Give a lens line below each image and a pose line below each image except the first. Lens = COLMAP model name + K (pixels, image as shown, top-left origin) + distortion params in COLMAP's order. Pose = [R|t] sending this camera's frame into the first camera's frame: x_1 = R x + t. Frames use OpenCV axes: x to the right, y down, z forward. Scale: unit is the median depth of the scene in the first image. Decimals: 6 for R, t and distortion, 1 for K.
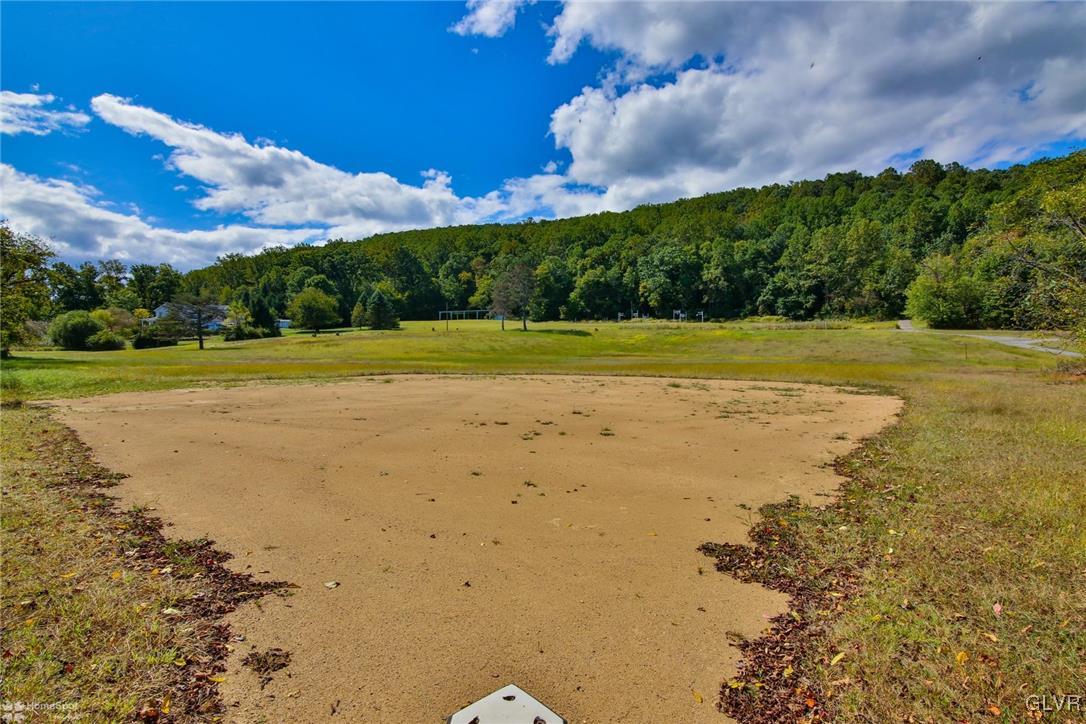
lens RADIAL K [[531.1, 0, 543.0], [0, 531.1, 362.0], [0, 0, 1]] dist [-0.002402, -0.000596]
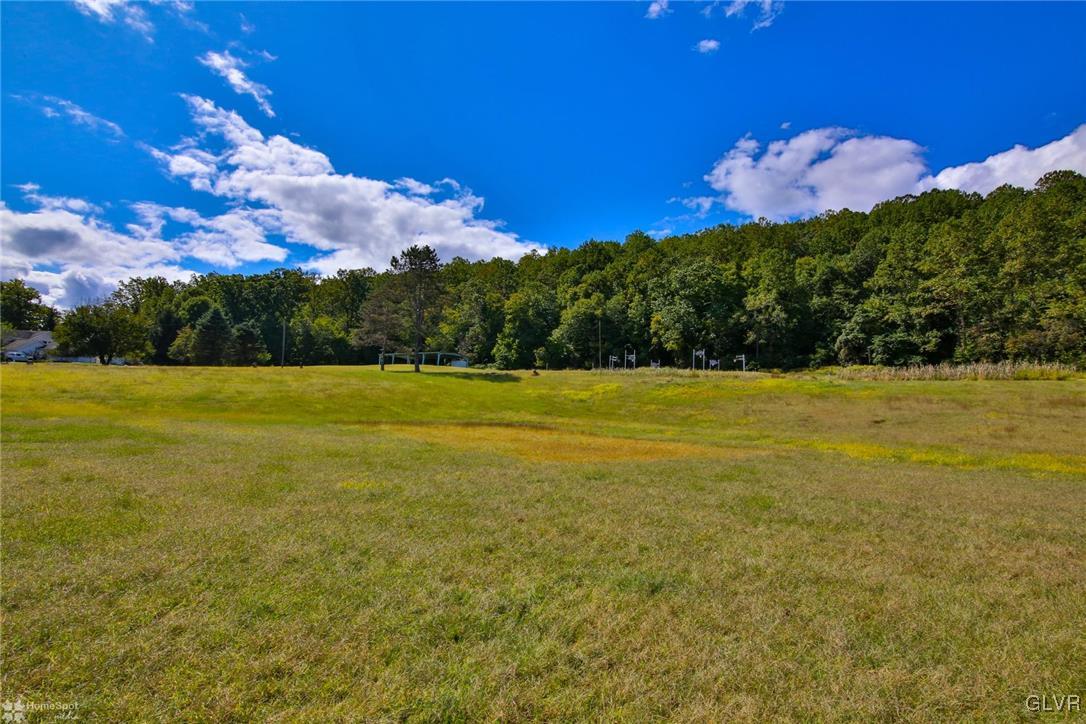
lens RADIAL K [[531.1, 0, 543.0], [0, 531.1, 362.0], [0, 0, 1]] dist [-0.002402, -0.000596]
pose [[0.995264, 0.020787, -0.094960, 0.114443], [-0.031901, 0.992611, -0.117068, -0.007076], [0.091824, 0.119543, 0.988574, 0.337011]]
